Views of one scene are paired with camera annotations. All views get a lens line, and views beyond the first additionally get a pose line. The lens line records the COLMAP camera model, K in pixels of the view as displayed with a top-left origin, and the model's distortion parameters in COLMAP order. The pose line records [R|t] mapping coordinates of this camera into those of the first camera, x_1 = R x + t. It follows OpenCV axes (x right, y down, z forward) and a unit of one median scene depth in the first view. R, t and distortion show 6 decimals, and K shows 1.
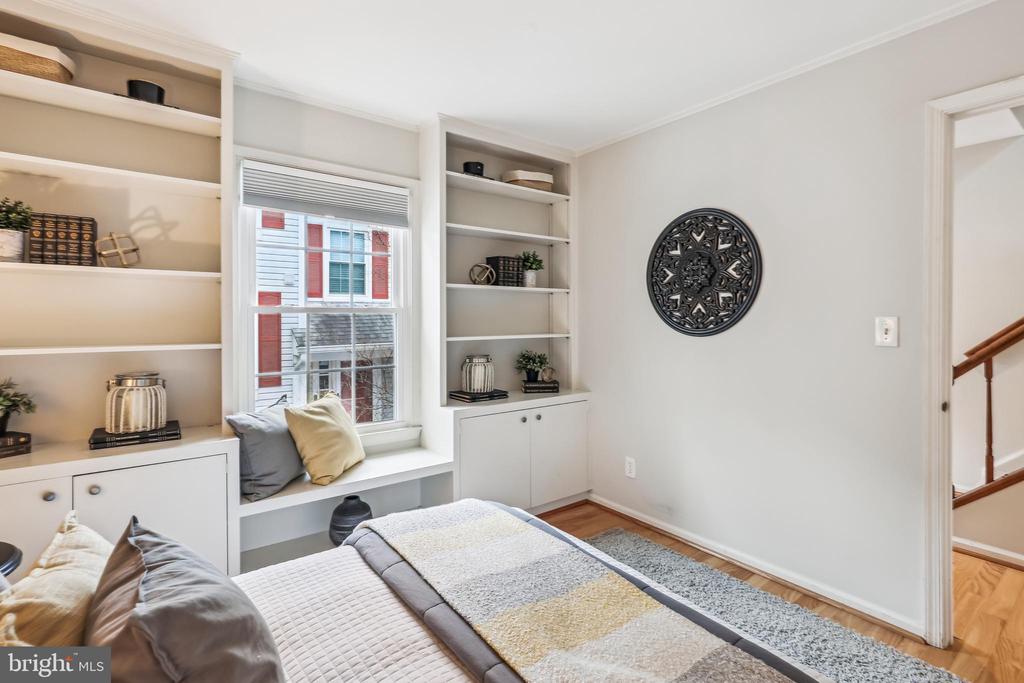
lens RADIAL K [[476.1, 0, 517.6], [0, 476.1, 331.6], [0, 0, 1]] dist [-0.002660, 0.003686]
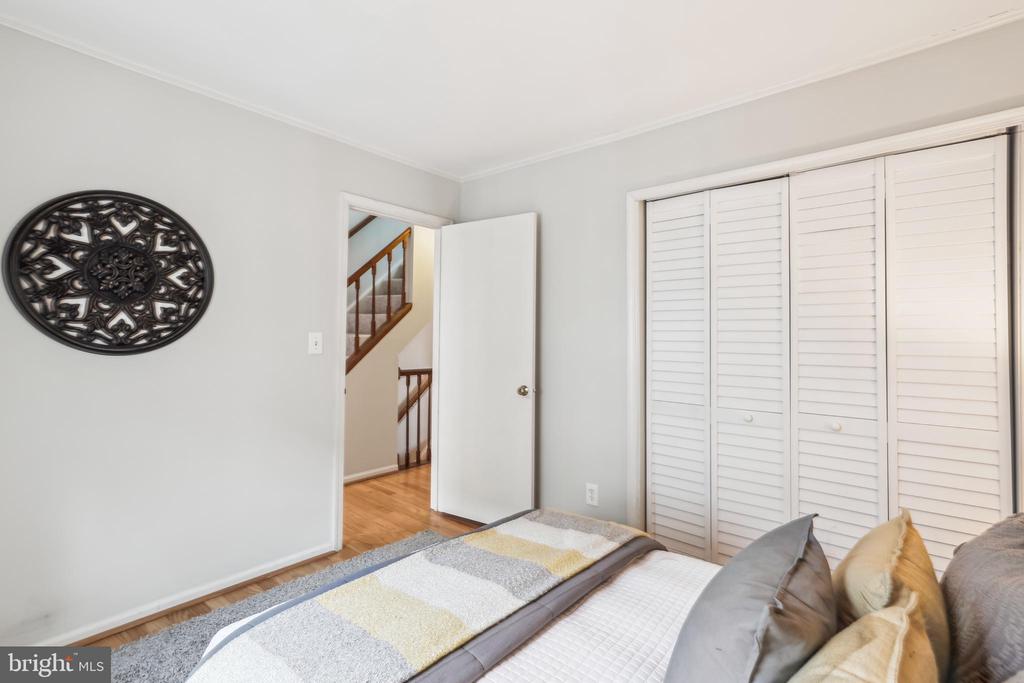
lens RADIAL K [[476.1, 0, 508.3], [0, 476.1, 344.4], [0, 0, 1]] dist [-0.002660, 0.003686]
pose [[-0.186142, -0.017696, 0.982363, -0.516610], [0.019958, 0.999563, 0.021787, -0.012545], [-0.982320, 0.023661, -0.185708, 0.546603]]
